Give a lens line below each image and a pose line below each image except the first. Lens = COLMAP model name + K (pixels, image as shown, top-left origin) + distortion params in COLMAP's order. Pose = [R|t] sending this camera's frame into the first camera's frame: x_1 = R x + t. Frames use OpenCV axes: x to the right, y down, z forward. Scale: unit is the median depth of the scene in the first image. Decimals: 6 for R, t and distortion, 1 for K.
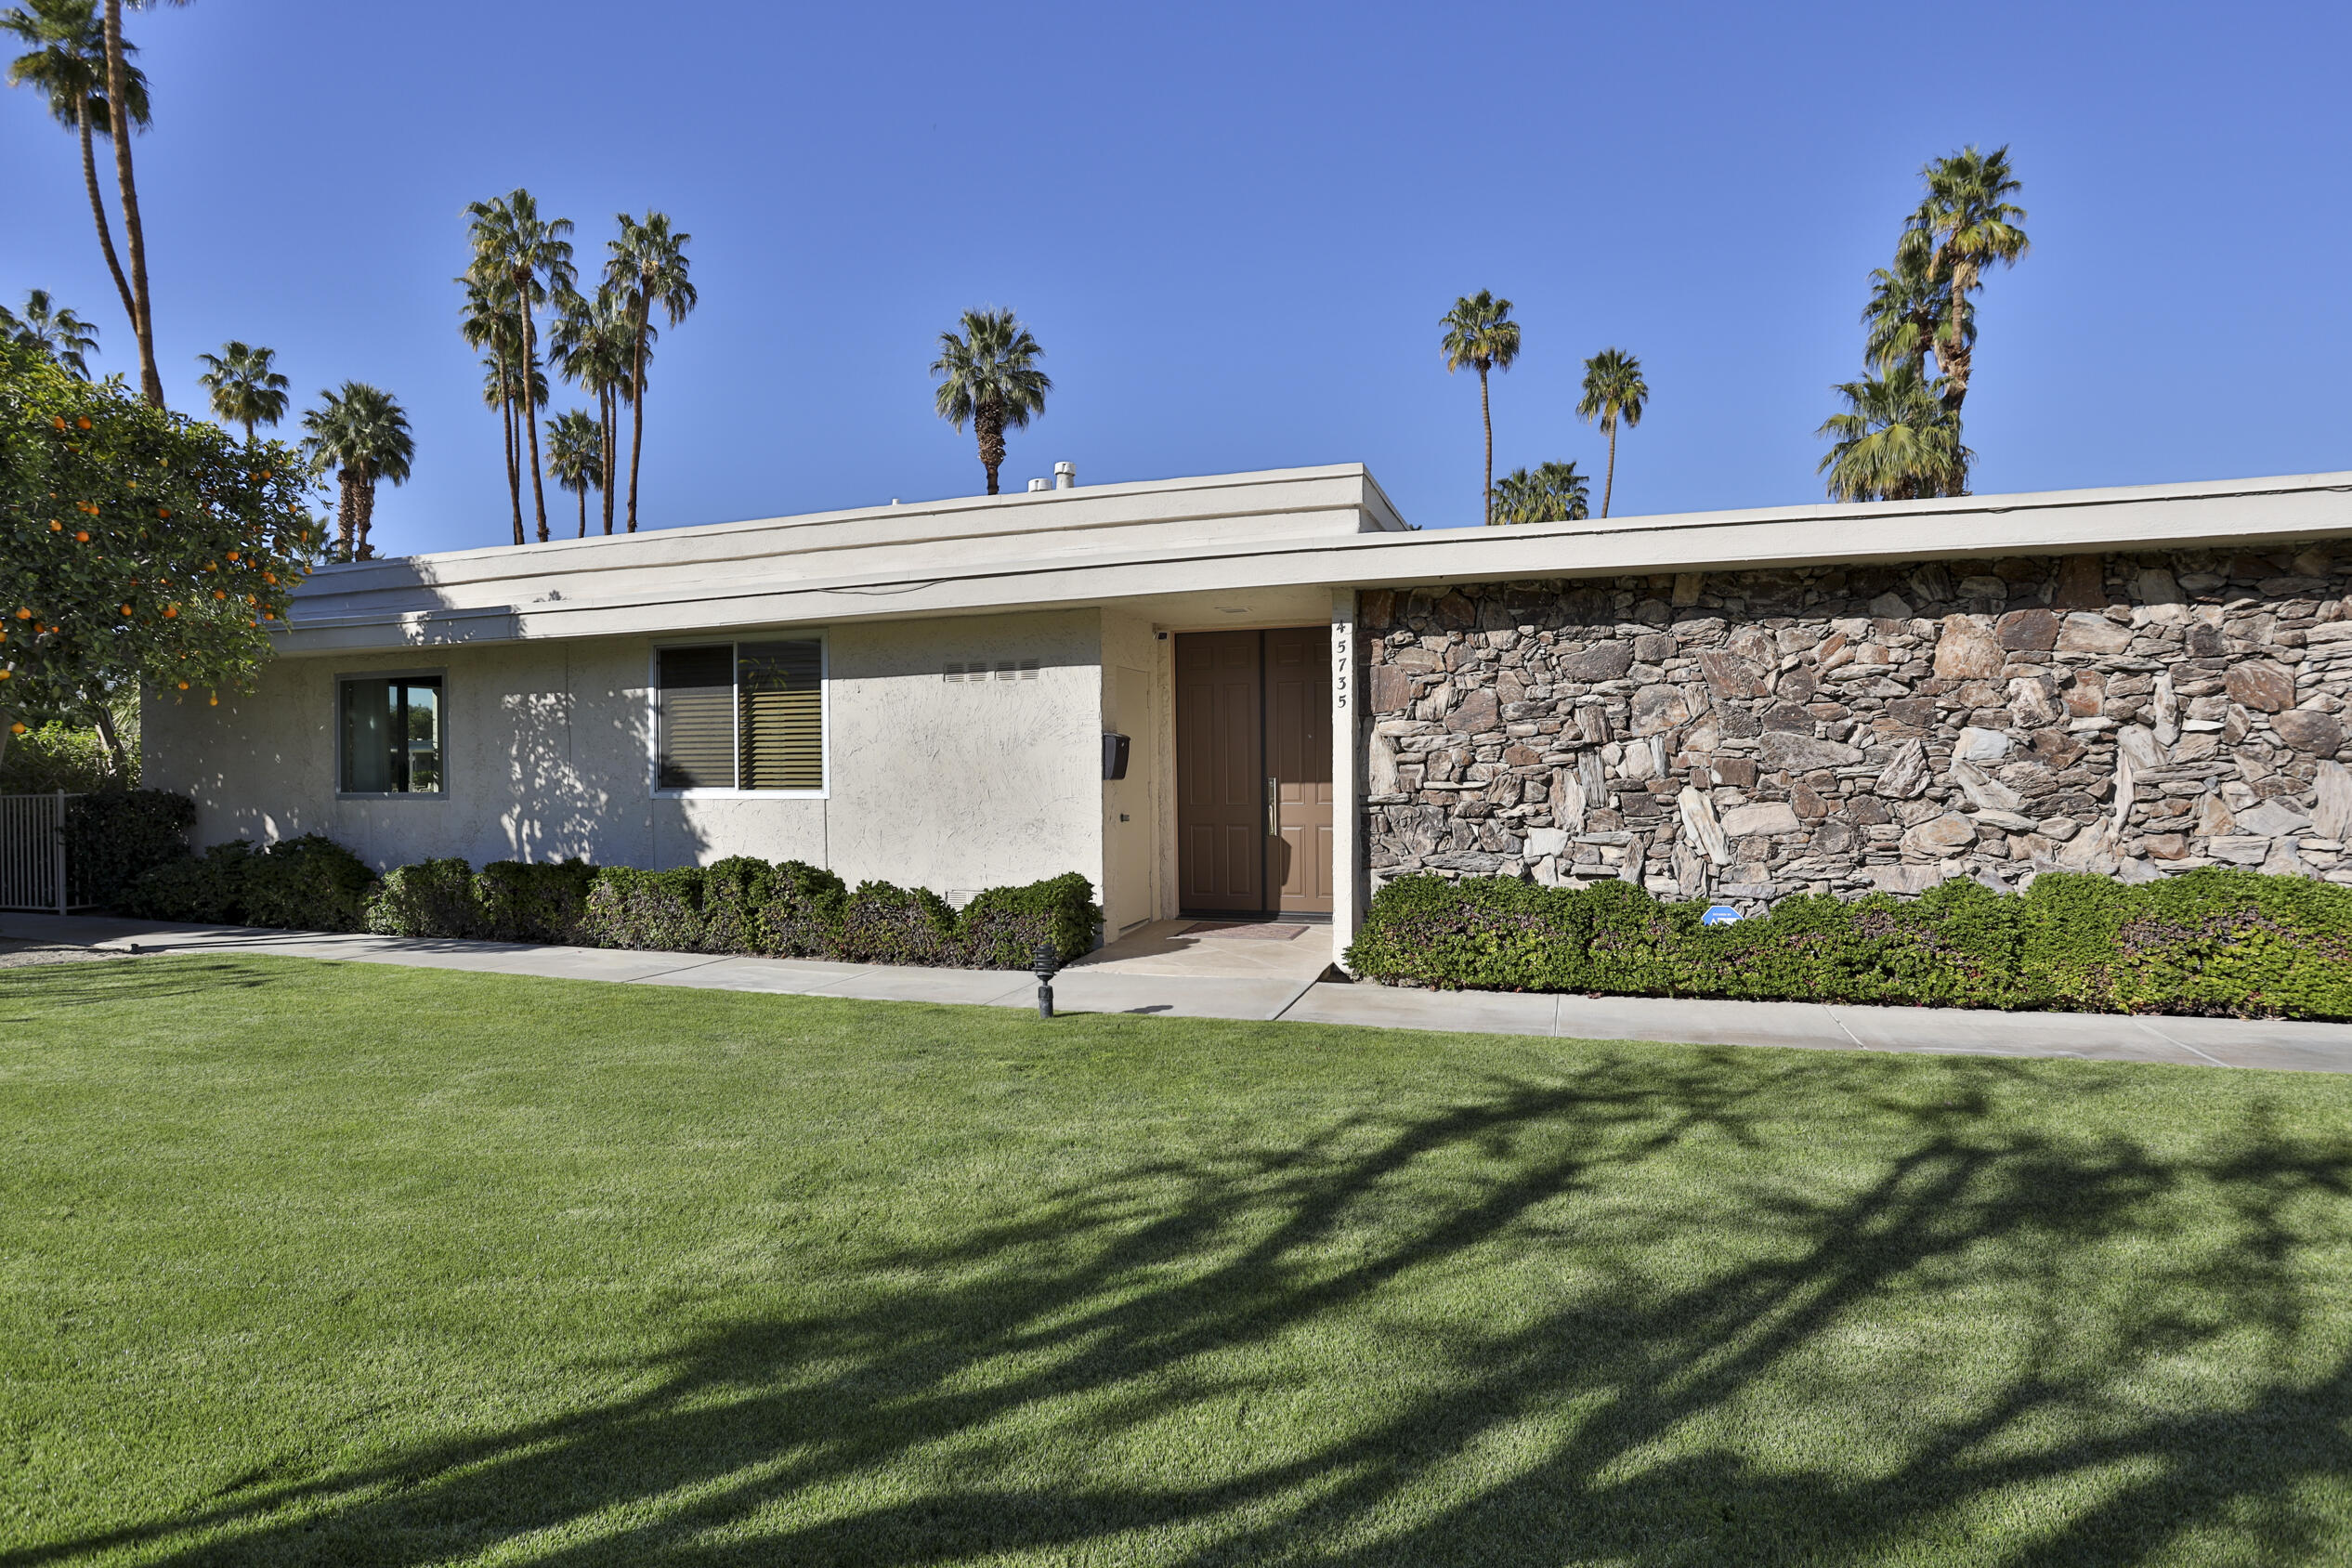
lens RADIAL K [[1219.2, 0, 1167.0], [0, 1219.2, 781.8], [0, 0, 1]] dist [-0.078173, 0.032693]
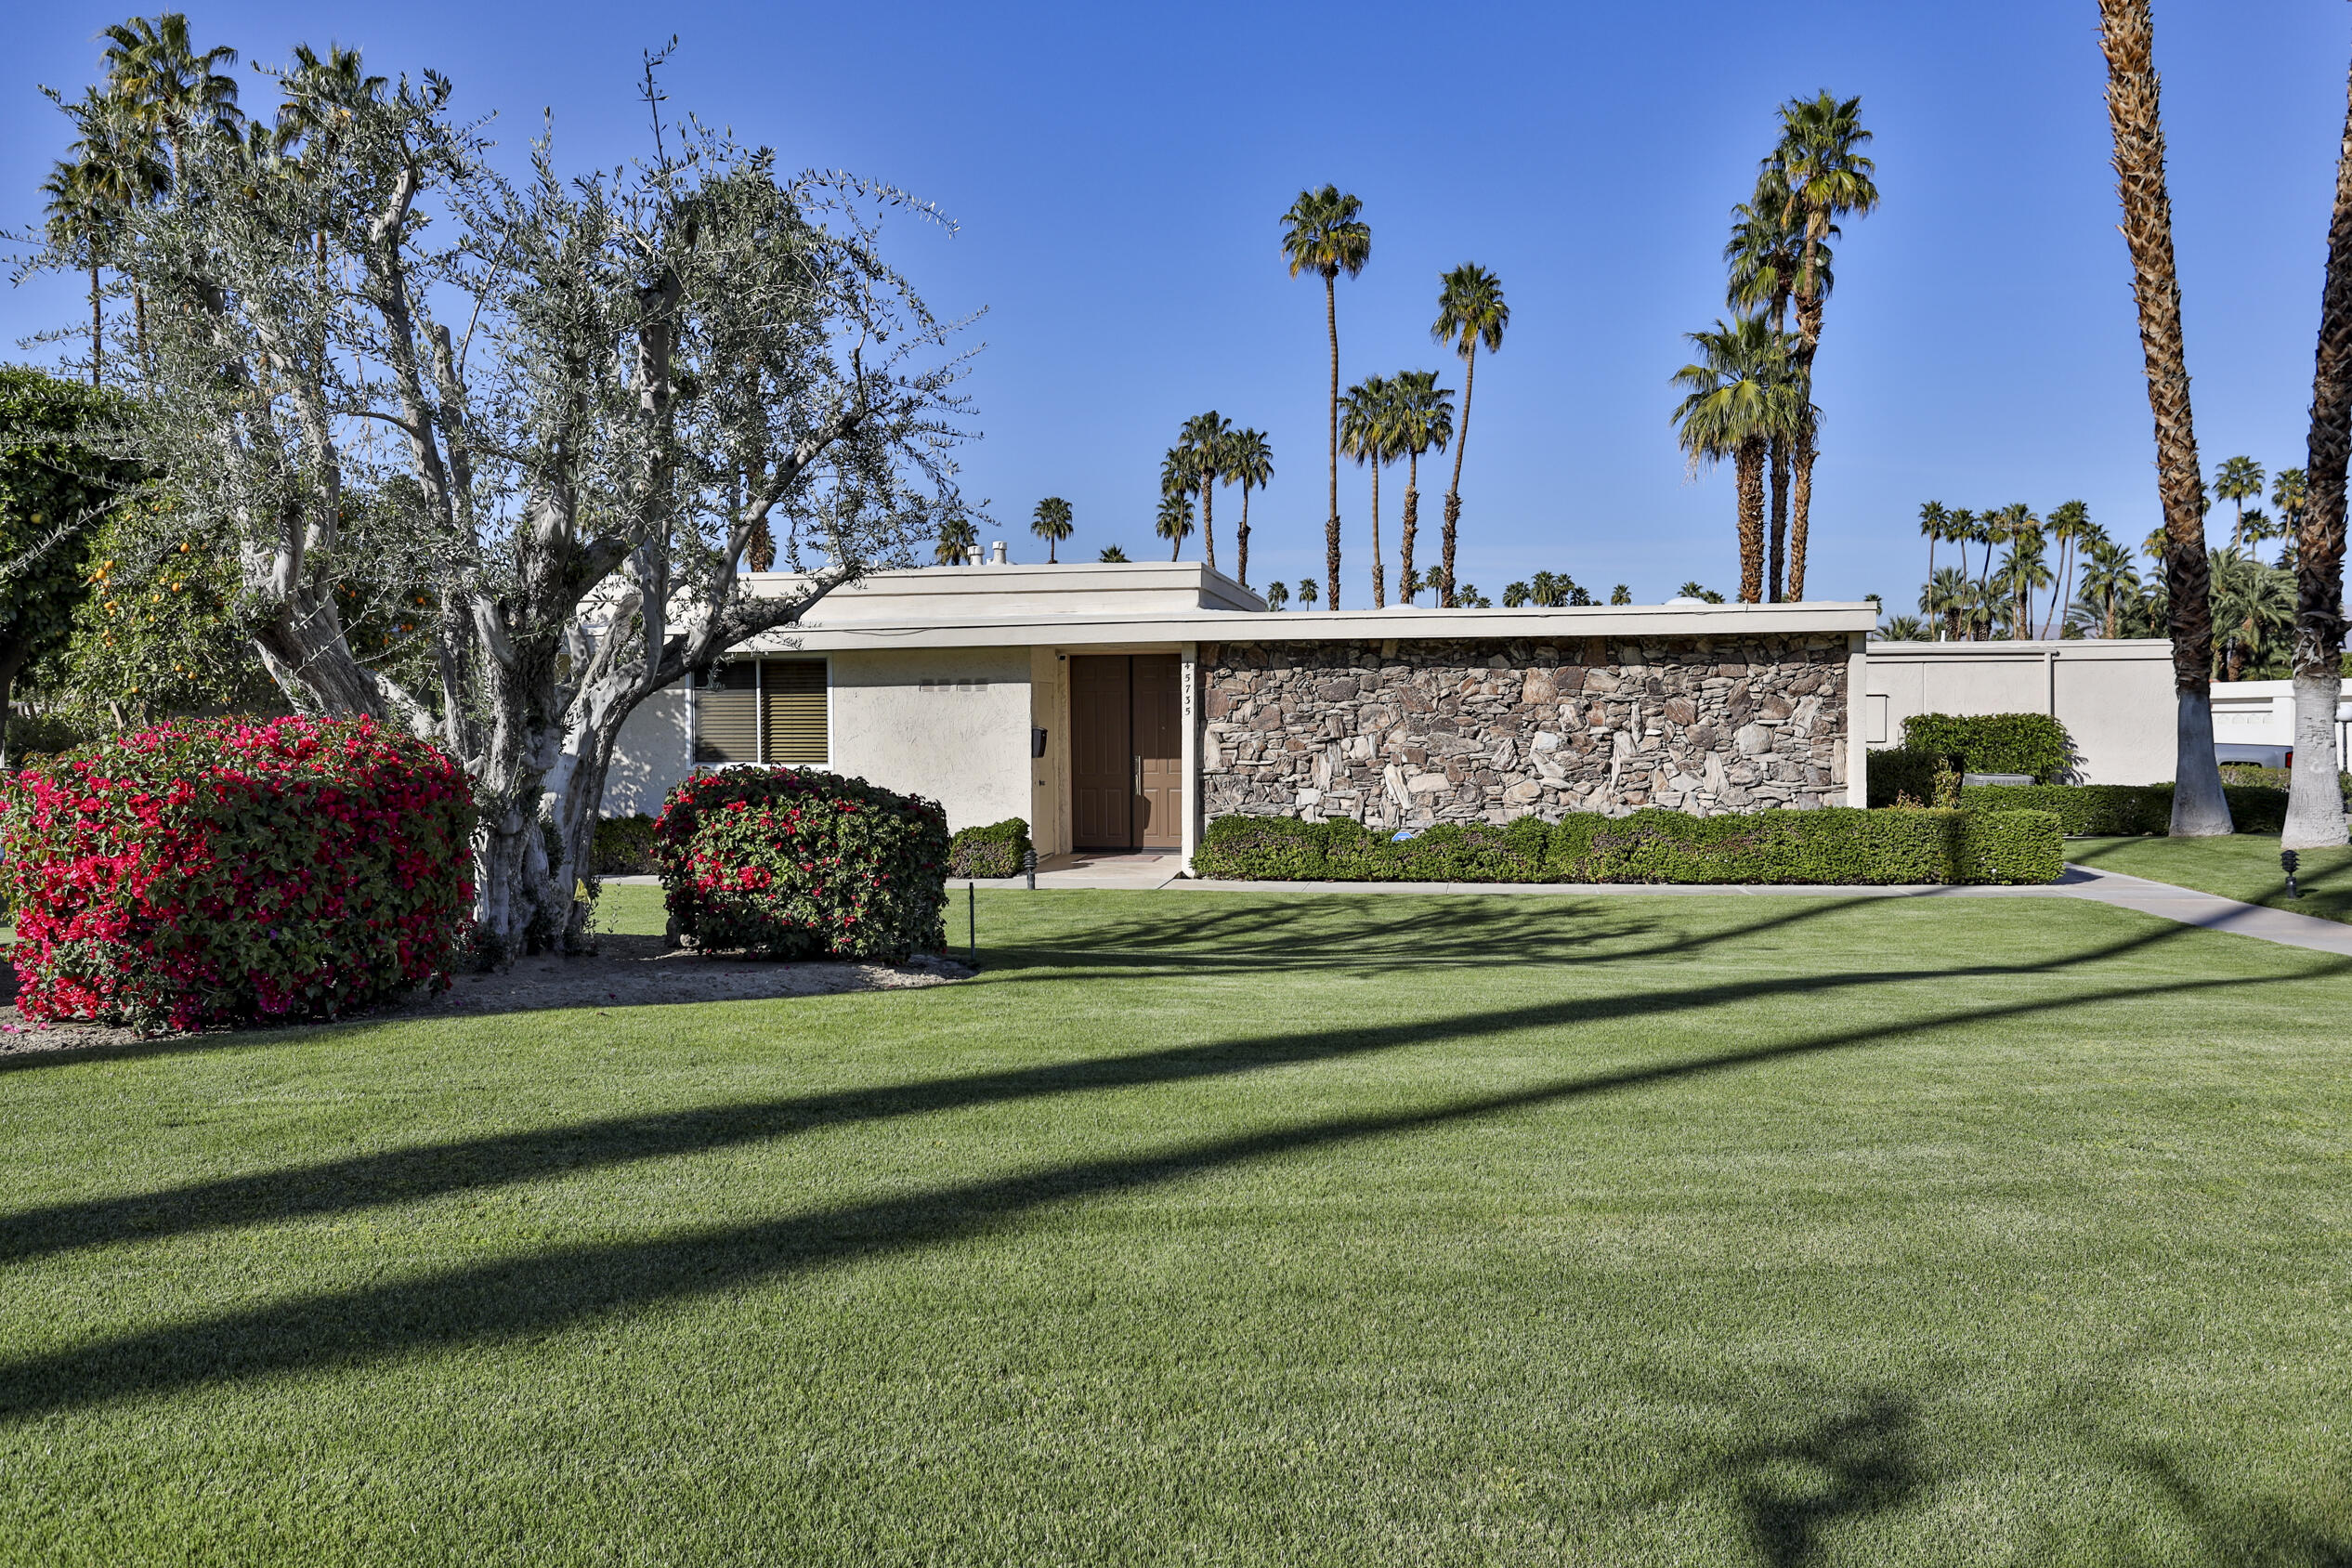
lens RADIAL K [[1701.1, 0, 1176.0], [0, 1701.1, 784.0], [0, 0, 1]] dist [-0.060417, 0.080767]
pose [[0.988154, -0.000769, 0.153463, -0.211707], [-0.003107, 0.999682, 0.025021, -0.023996], [-0.153434, -0.025201, 0.987838, -1.195465]]
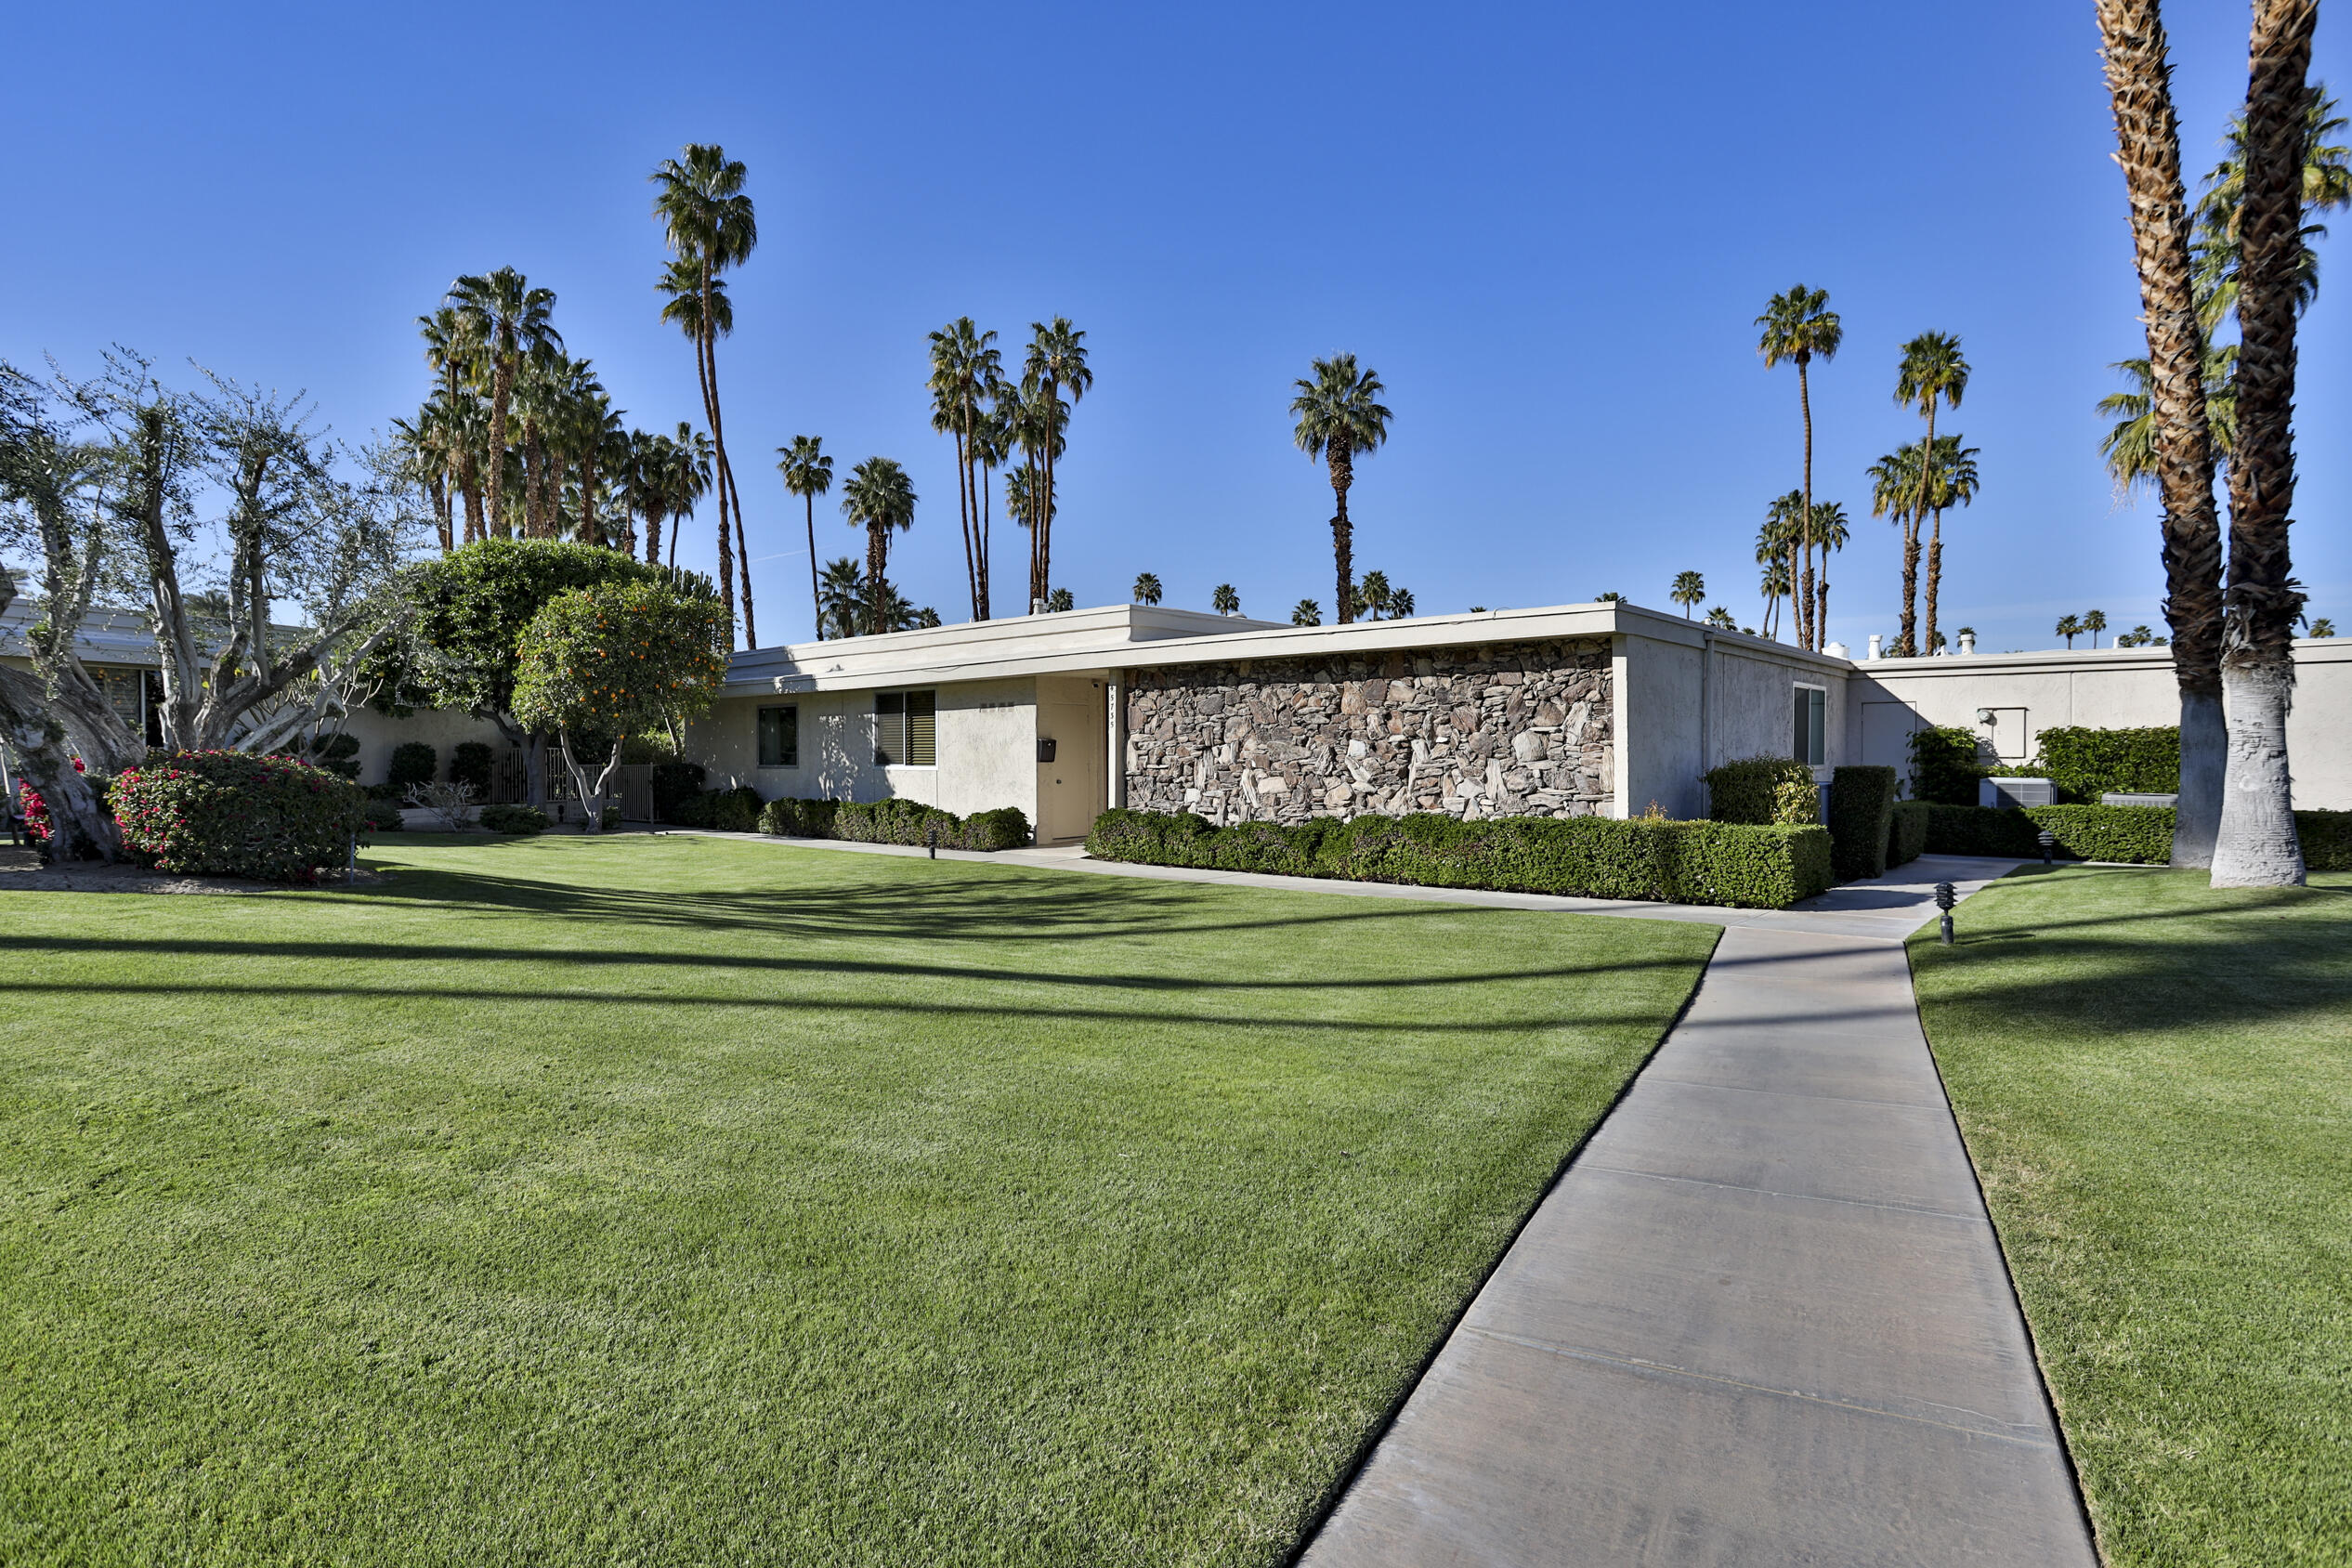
lens RADIAL K [[1219.2, 0, 1167.0], [0, 1219.2, 781.8], [0, 0, 1]] dist [-0.078173, 0.032693]
pose [[0.918884, 0.016490, -0.394184, 0.982993], [-0.010123, 0.999783, 0.018226, -0.008344], [0.394399, -0.012757, 0.918851, -0.795815]]
